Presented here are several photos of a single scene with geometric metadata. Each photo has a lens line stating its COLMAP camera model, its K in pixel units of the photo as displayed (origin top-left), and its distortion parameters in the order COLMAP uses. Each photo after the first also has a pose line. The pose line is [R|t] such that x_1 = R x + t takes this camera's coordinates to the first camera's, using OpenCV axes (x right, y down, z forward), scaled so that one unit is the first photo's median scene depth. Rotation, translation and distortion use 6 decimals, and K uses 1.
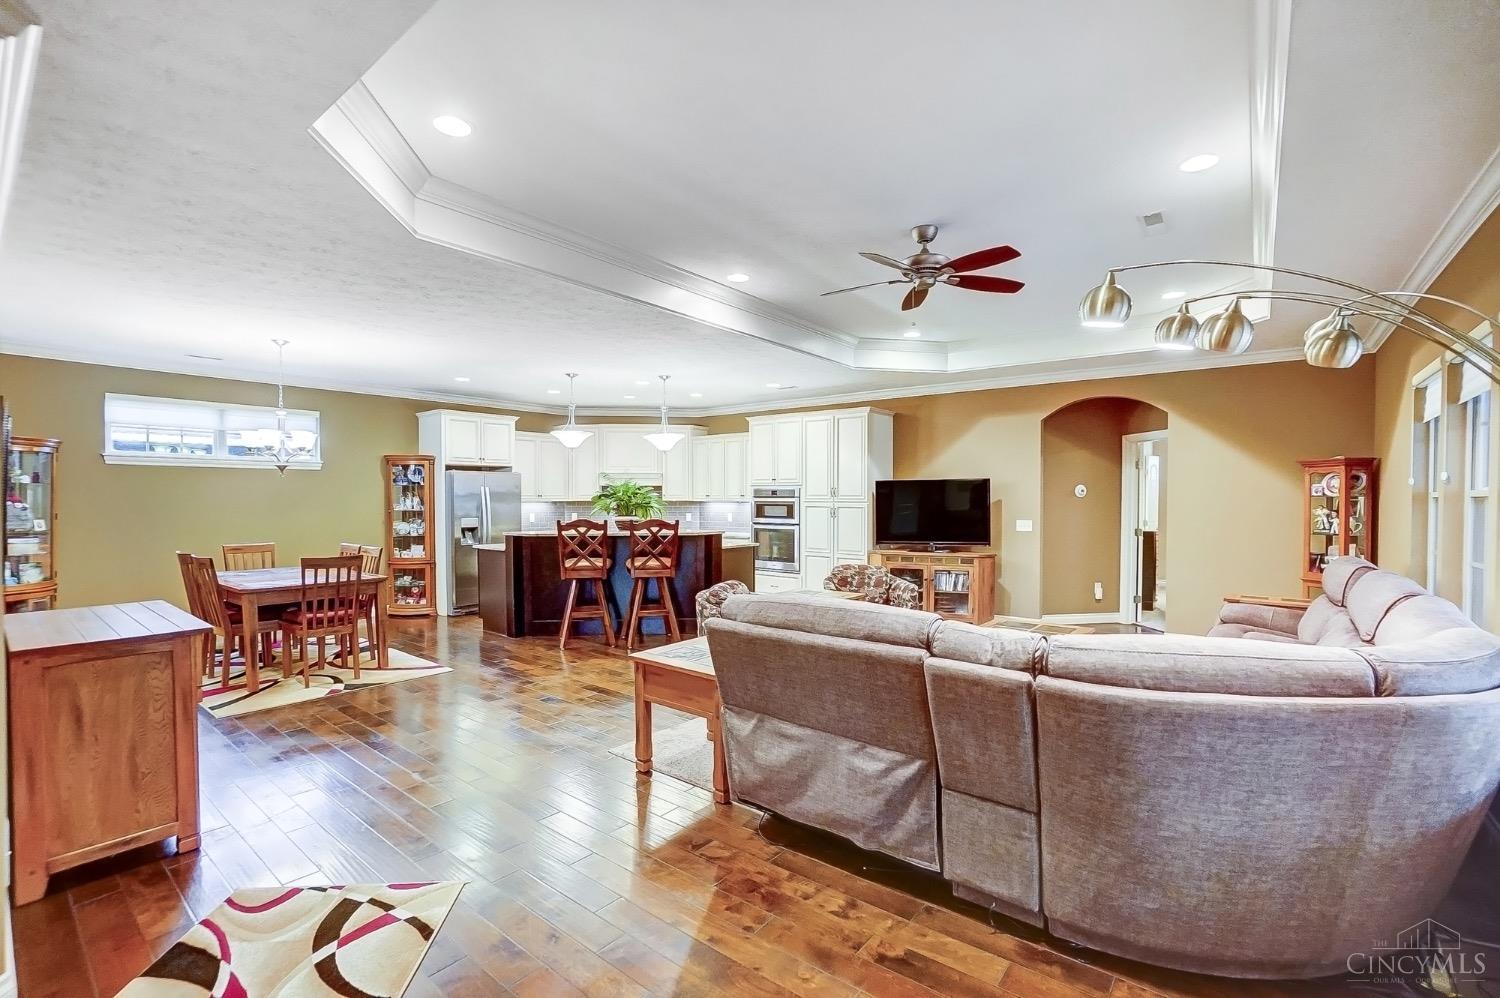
lens RADIAL K [[662.5, 0, 744.4], [0, 662.5, 508.7], [0, 0, 1]] dist [-0.054844, 0.015071]
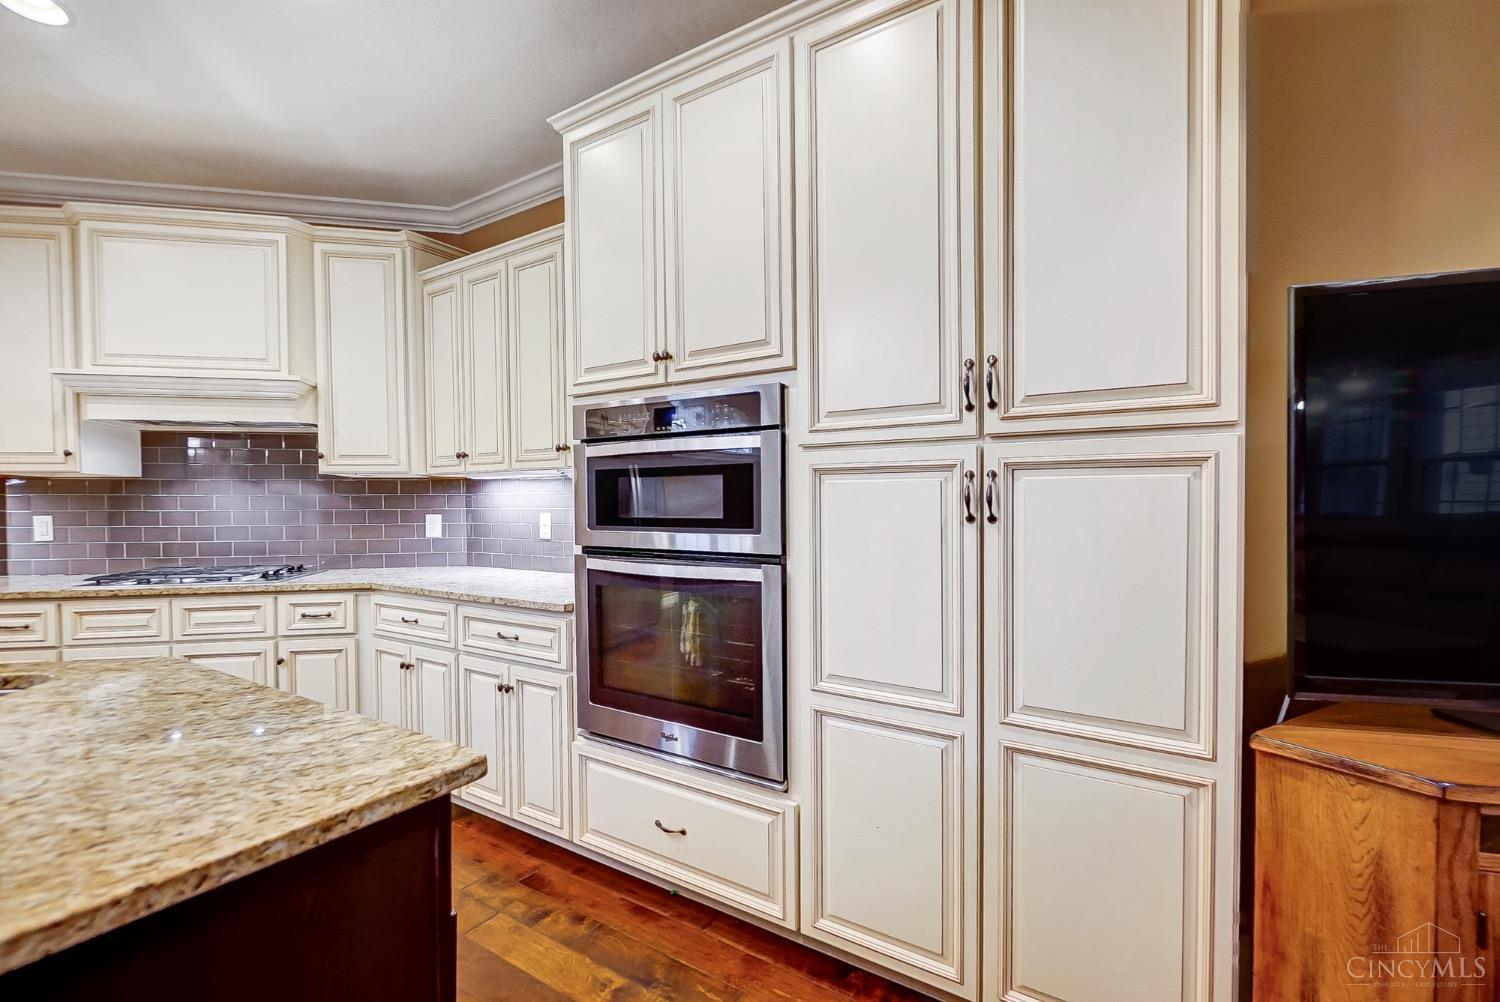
lens RADIAL K [[654.2, 0, 744.8], [0, 654.2, 510.7], [0, 0, 1]] dist [-0.005892, -0.001396]
pose [[0.994648, -0.005647, 0.103171, 0.056512], [0.006521, 0.999946, -0.008137, 0.011662], [-0.103119, 0.008766, 0.994630, 0.902989]]
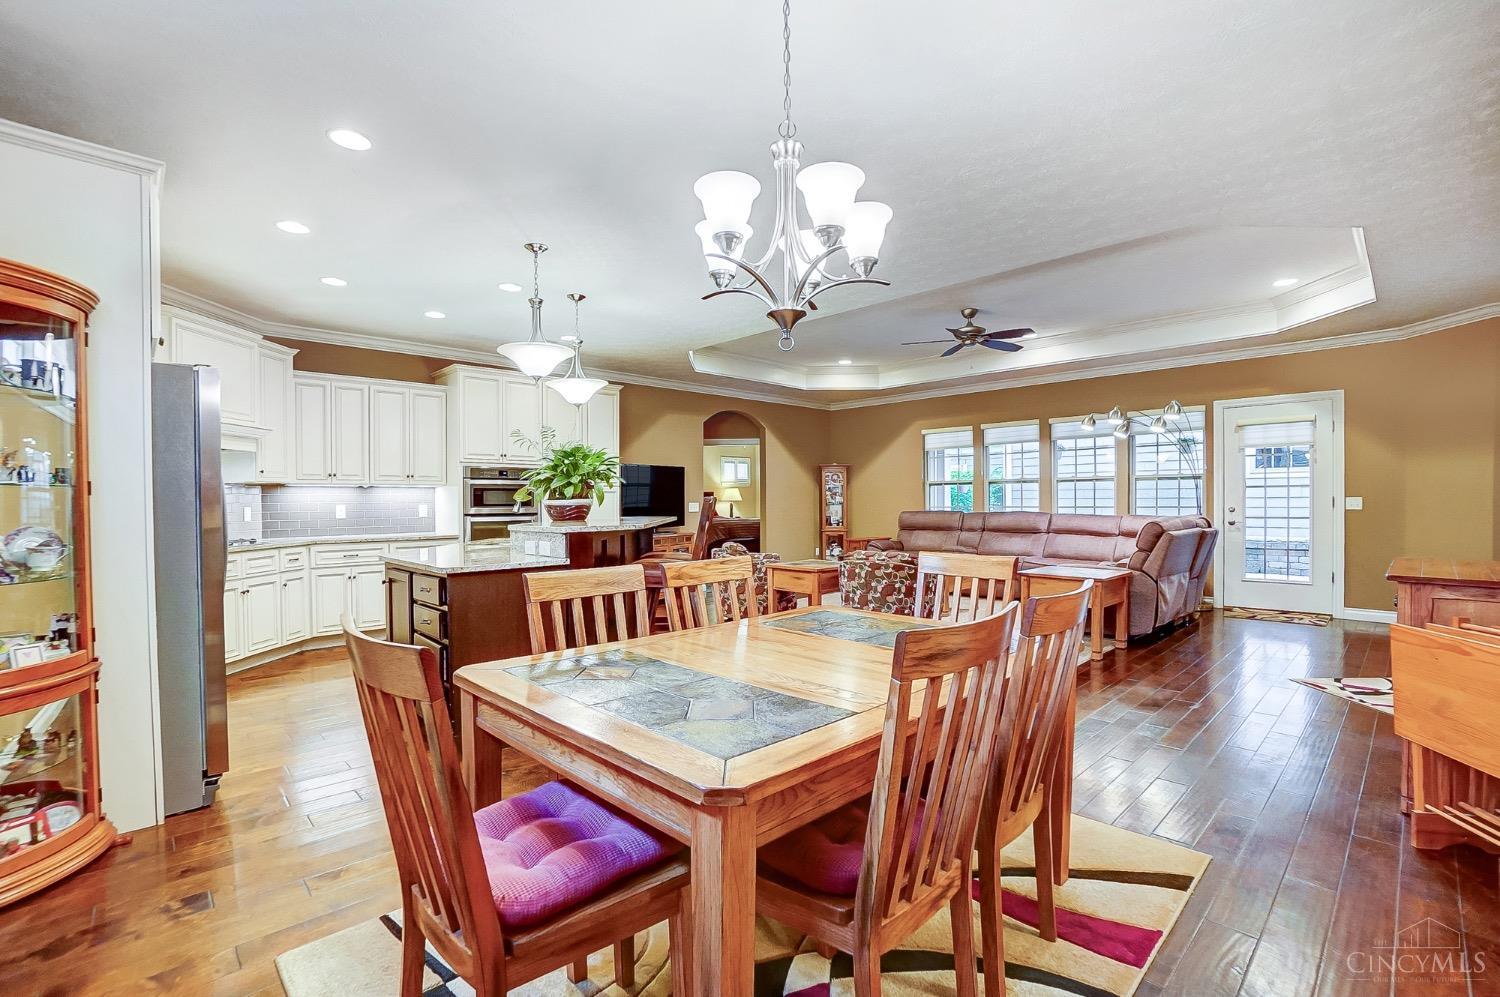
lens RADIAL K [[662.5, 0, 743.5], [0, 662.5, 507.7], [0, 0, 1]] dist [-0.054844, 0.015071]
pose [[0.131479, -0.013299, 0.991230, -0.771525], [0.025735, 0.999619, 0.009998, 0.017549], [-0.990985, 0.024195, 0.131771, 0.734485]]
